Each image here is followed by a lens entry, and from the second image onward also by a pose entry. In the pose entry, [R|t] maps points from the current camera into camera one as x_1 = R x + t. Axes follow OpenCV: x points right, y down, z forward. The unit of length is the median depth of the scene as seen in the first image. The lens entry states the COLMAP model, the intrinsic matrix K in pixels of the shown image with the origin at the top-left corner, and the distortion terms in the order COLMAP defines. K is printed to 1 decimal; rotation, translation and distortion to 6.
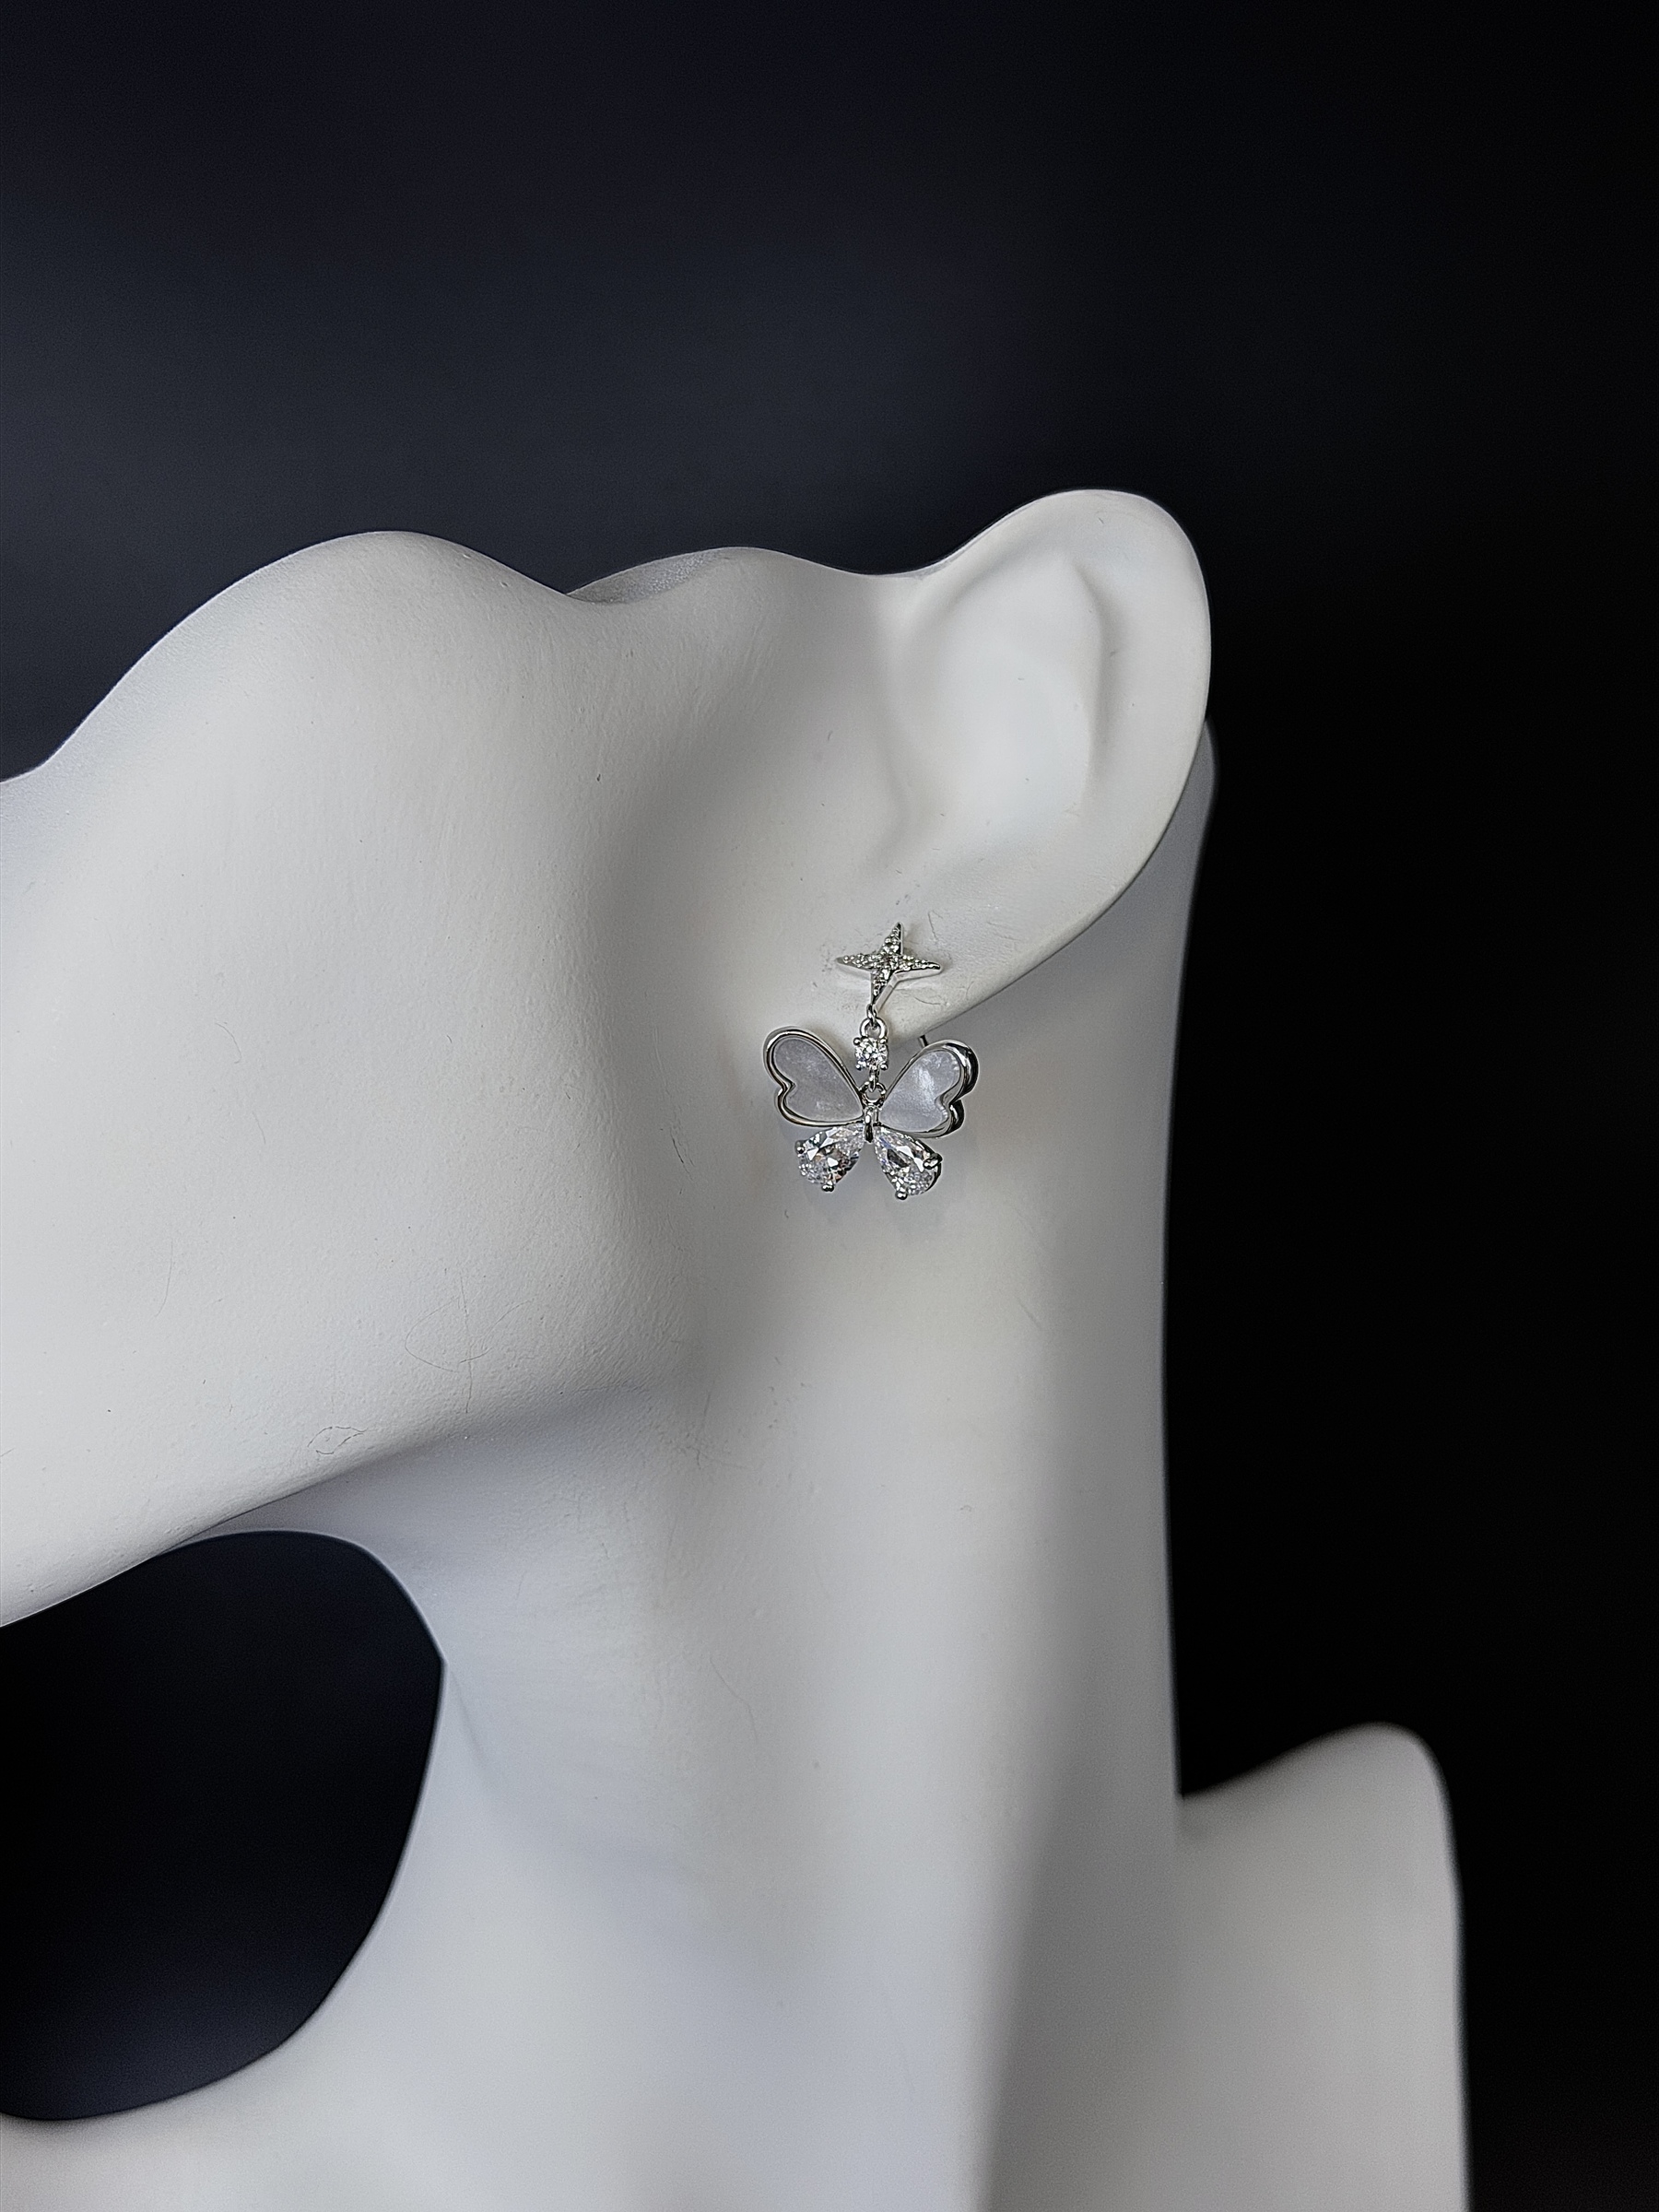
lens RADIAL K [[2982.0, 0, 838.6], [0, 2982.0, 1118.0], [0, 0, 1]] dist [0.090178, 0.000000]
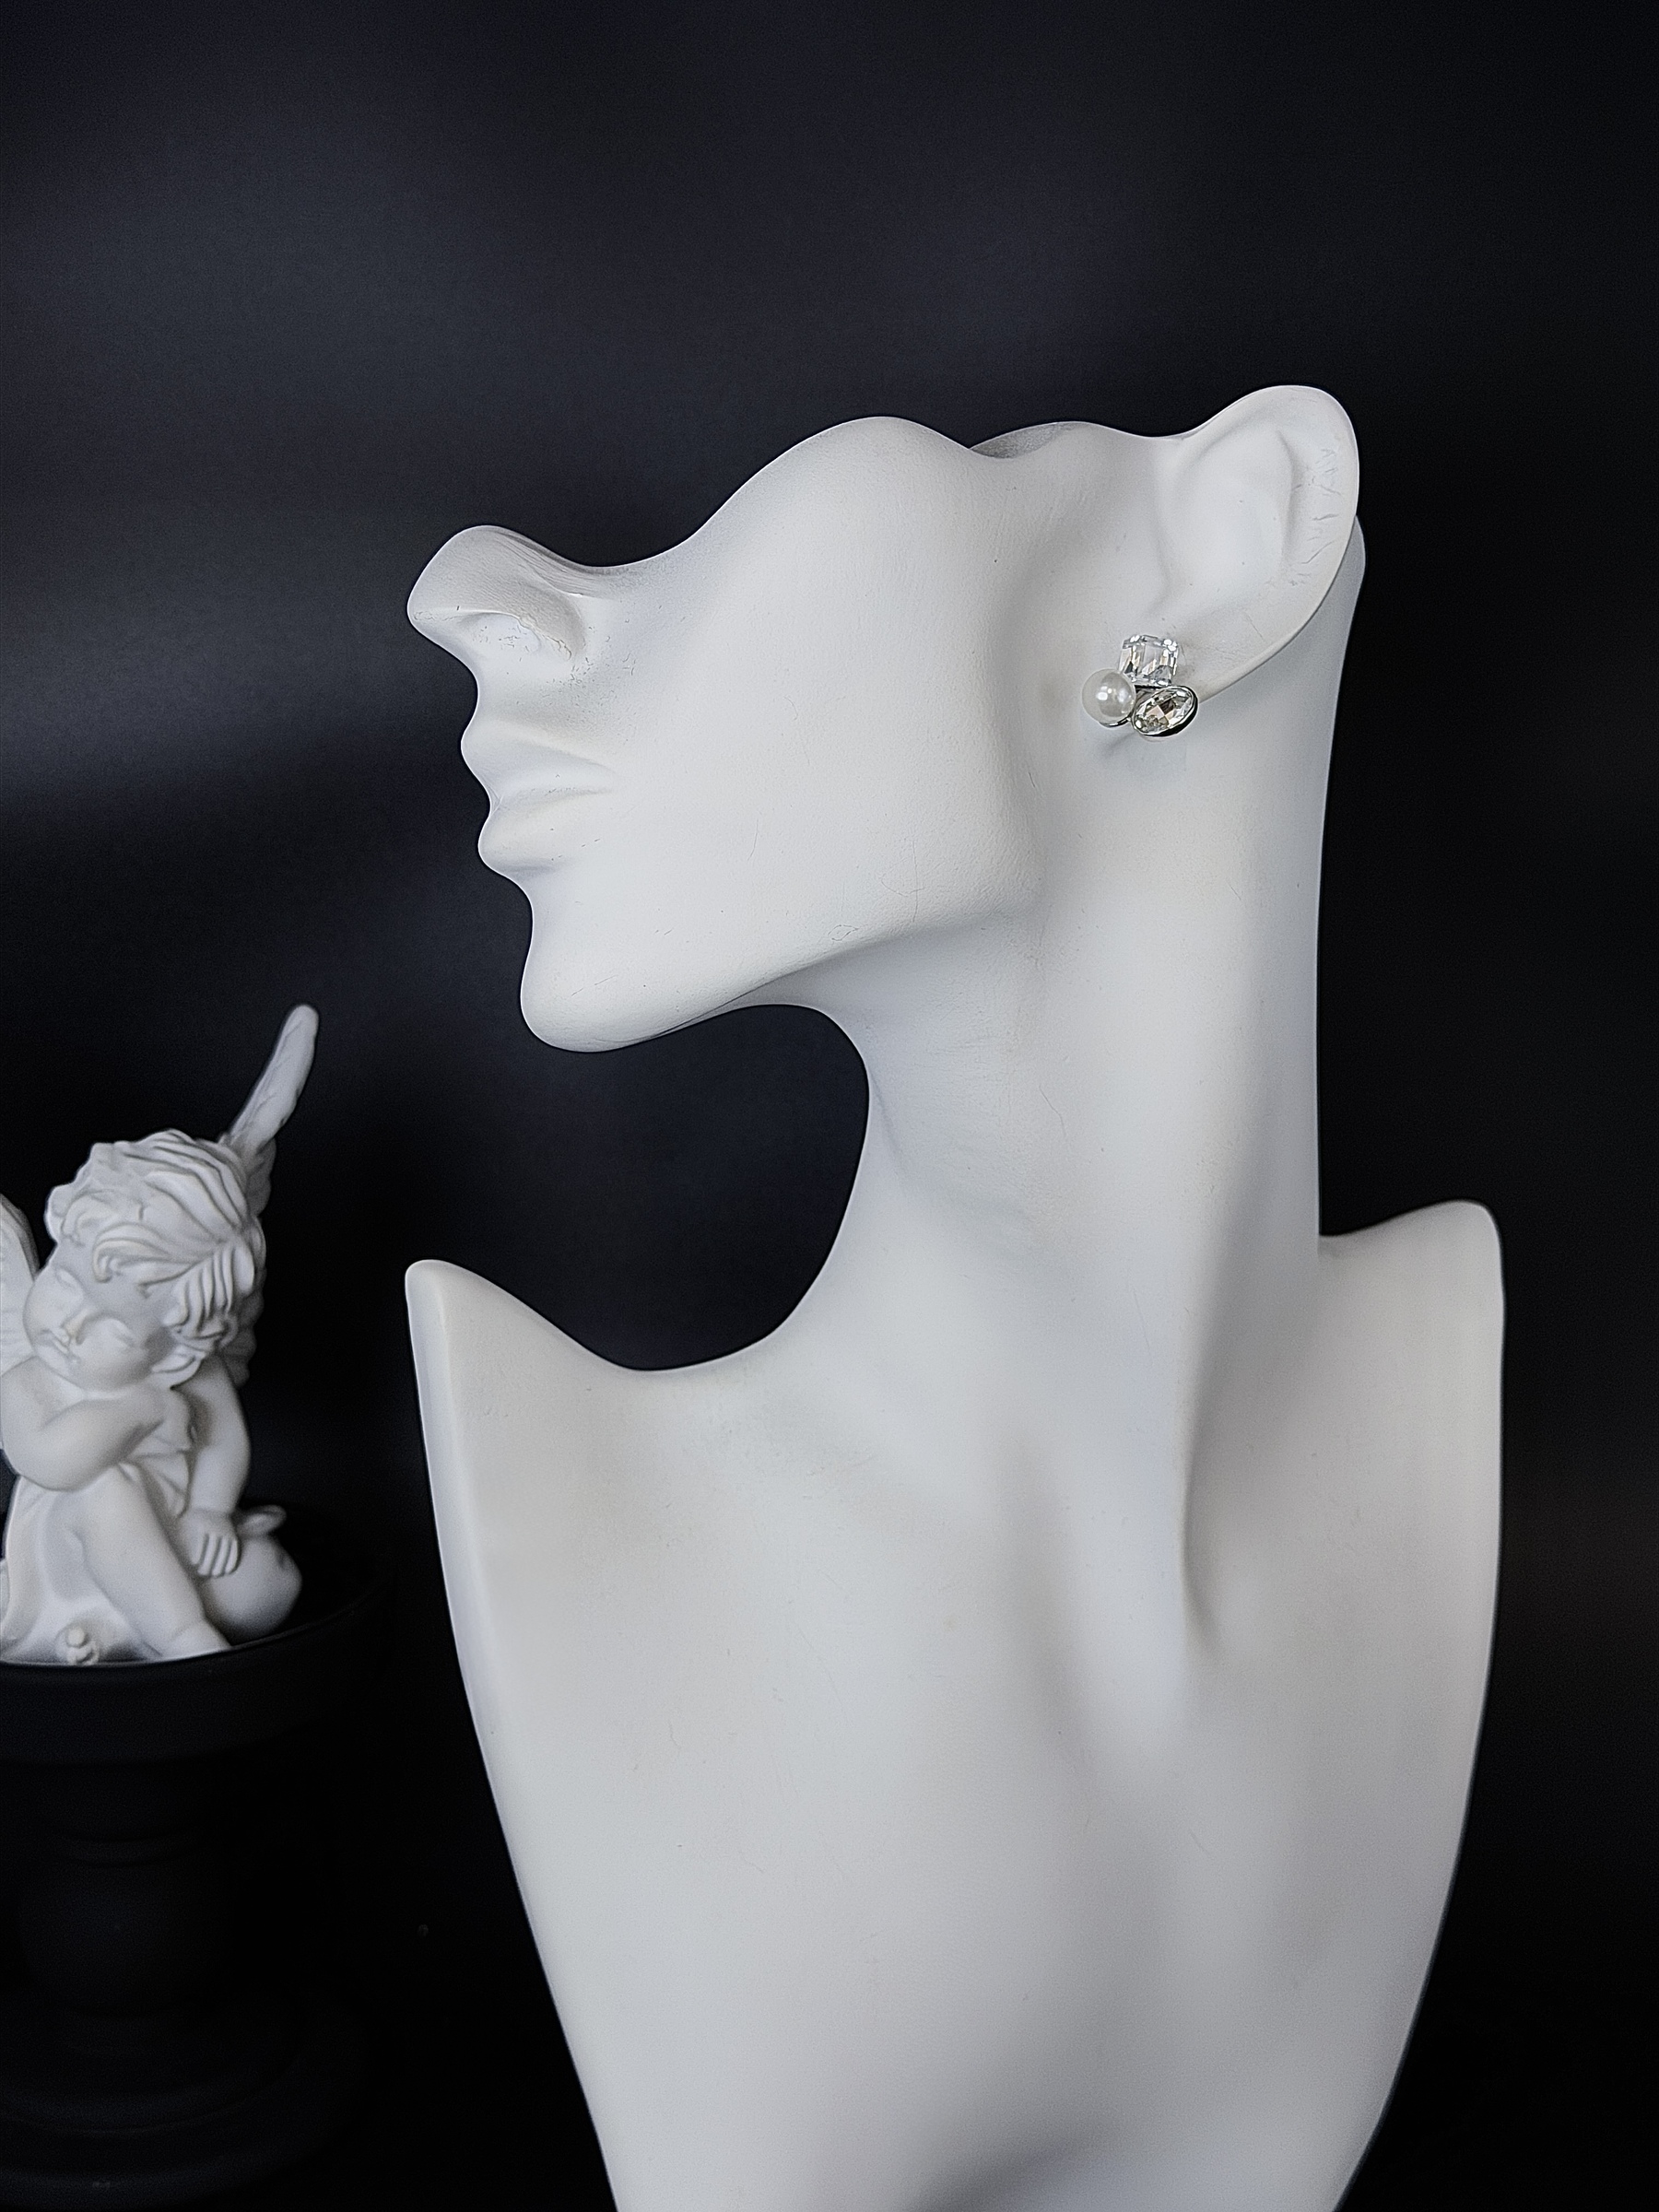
lens RADIAL K [[2982.0, 0, 854.3], [0, 2982.0, 1007.5], [0, 0, 1]] dist [0.090178, 0.000000]
pose [[0.998174, 0.022227, -0.056159, -0.055457], [-0.019739, 0.998815, 0.044481, 0.065478], [0.057081, -0.043291, 0.997431, -0.700565]]
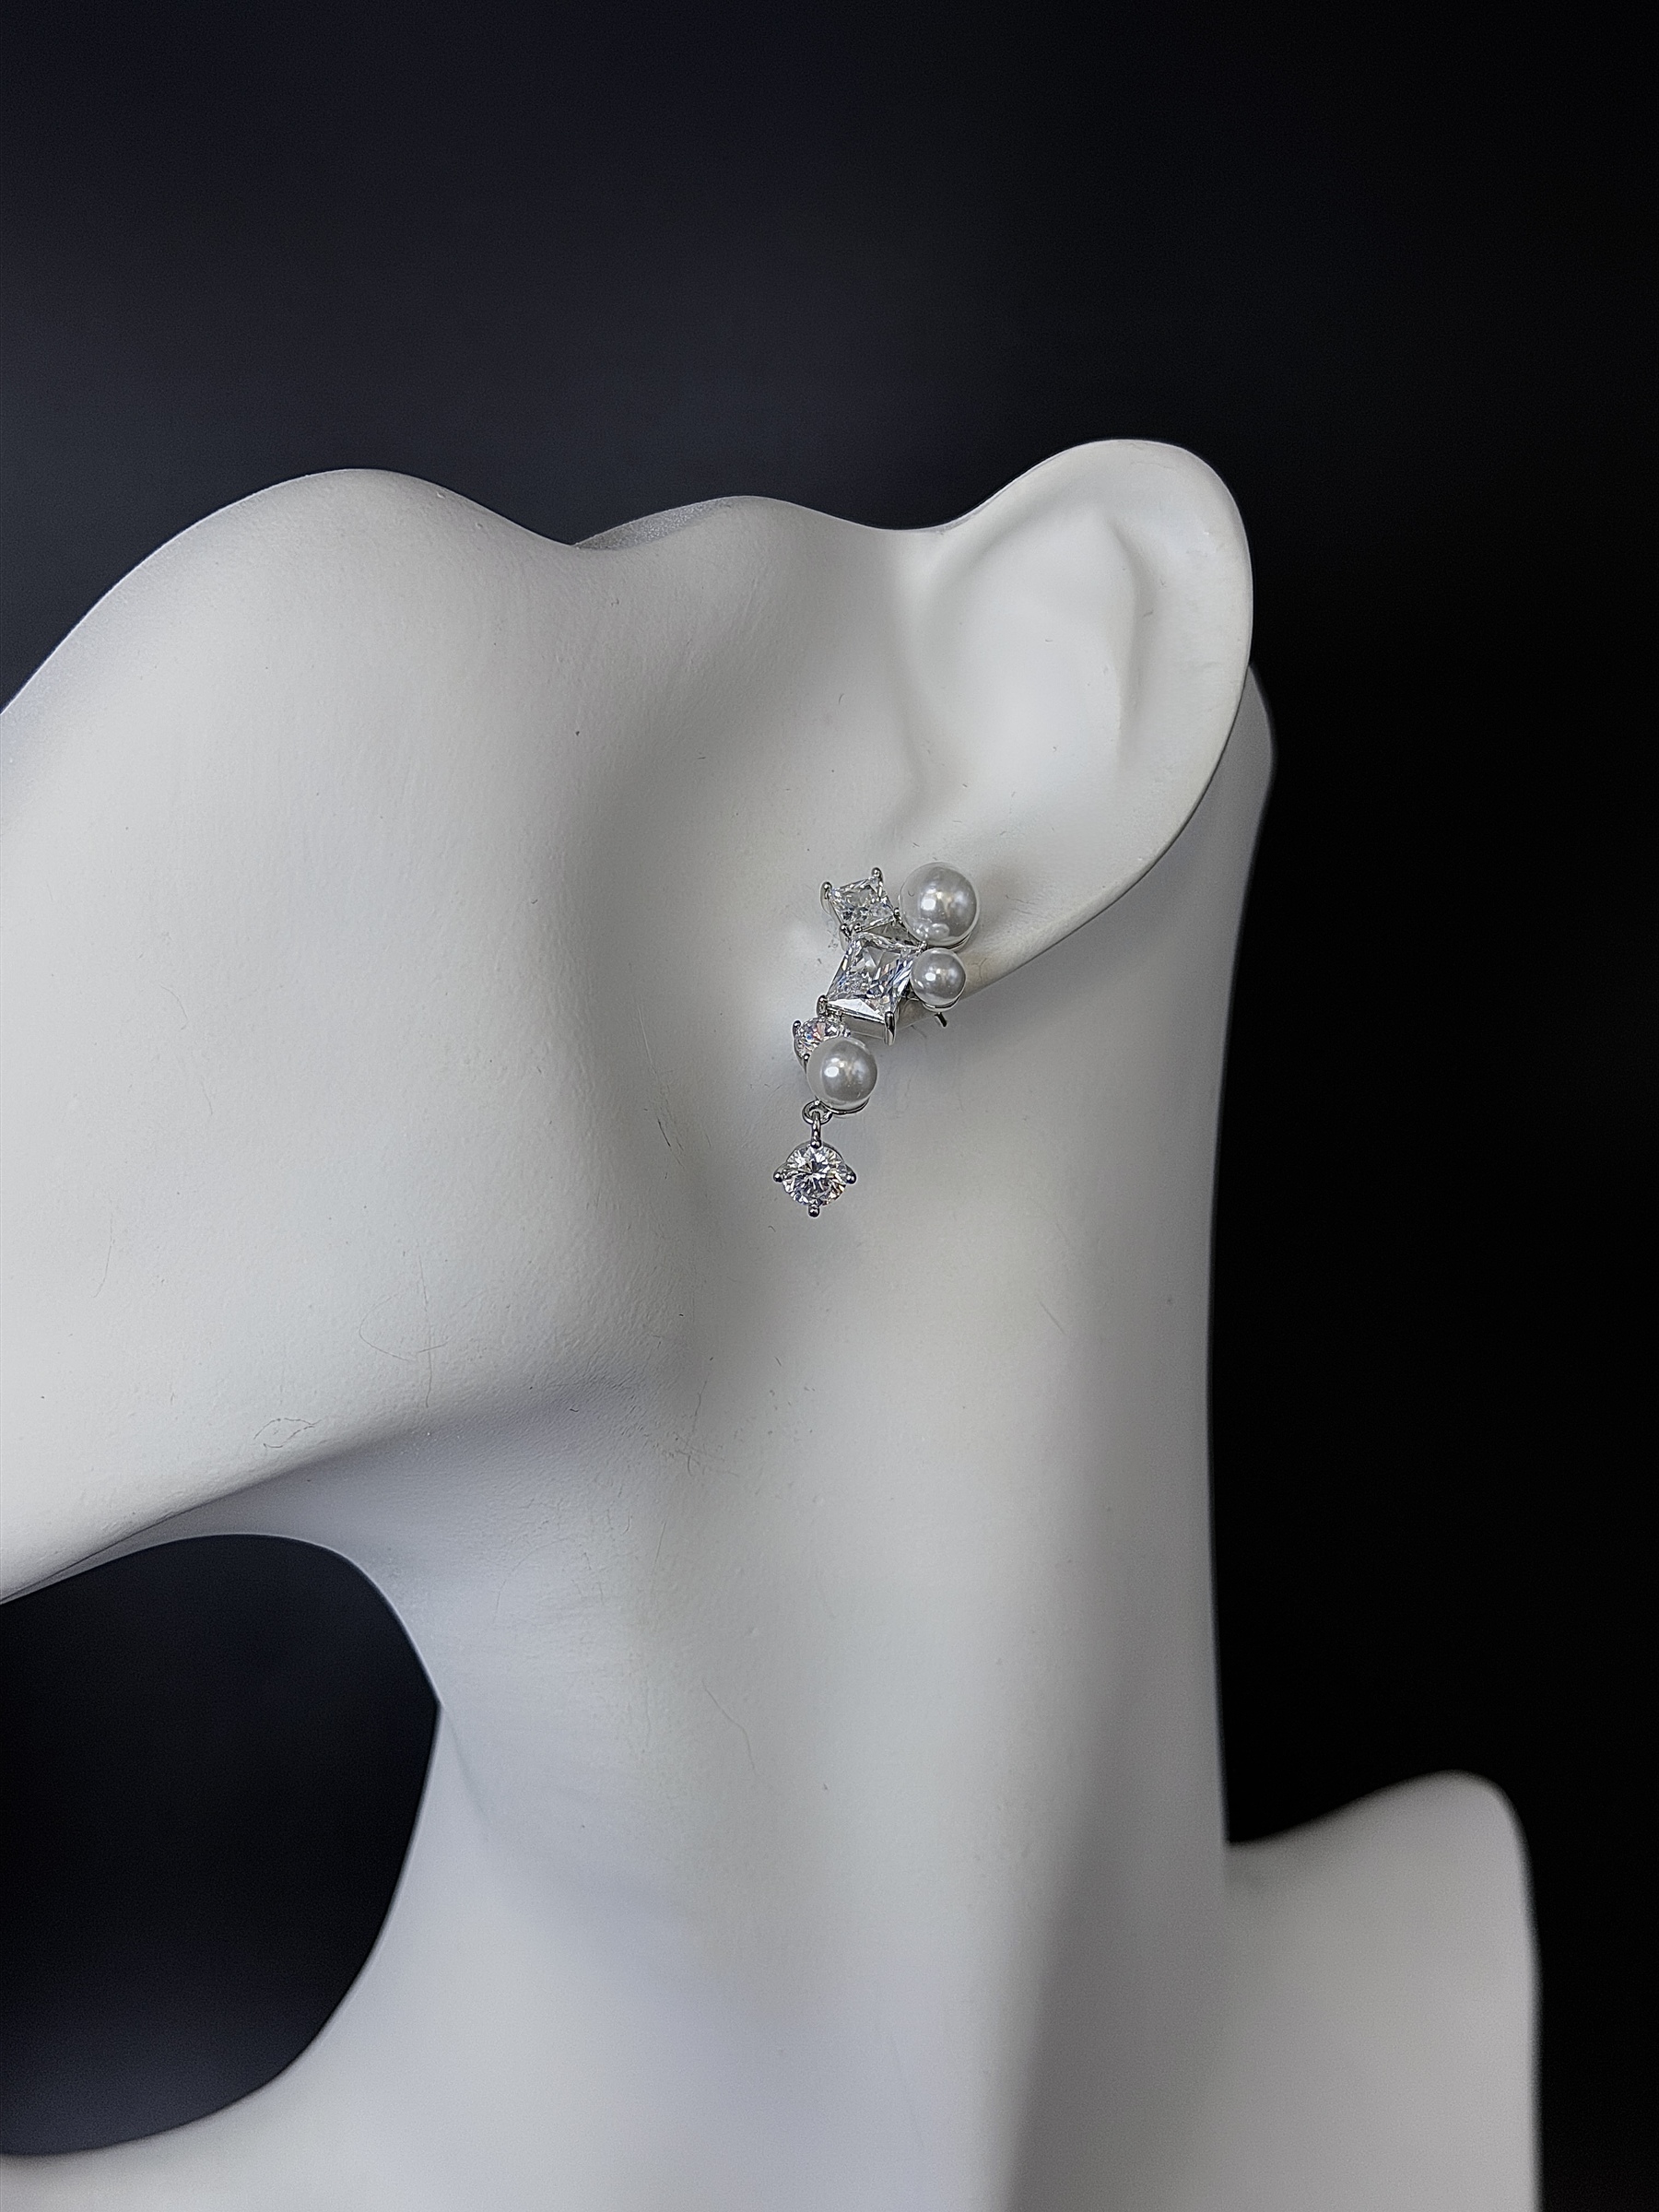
lens RADIAL K [[2982.0, 0, 845.1], [0, 2982.0, 1108.3], [0, 0, 1]] dist [0.090178, 0.000000]
pose [[0.998602, 0.010785, -0.051755, 0.049719], [-0.011793, 0.999746, -0.019215, 0.019923], [0.051534, 0.019799, 0.998475, 0.063999]]
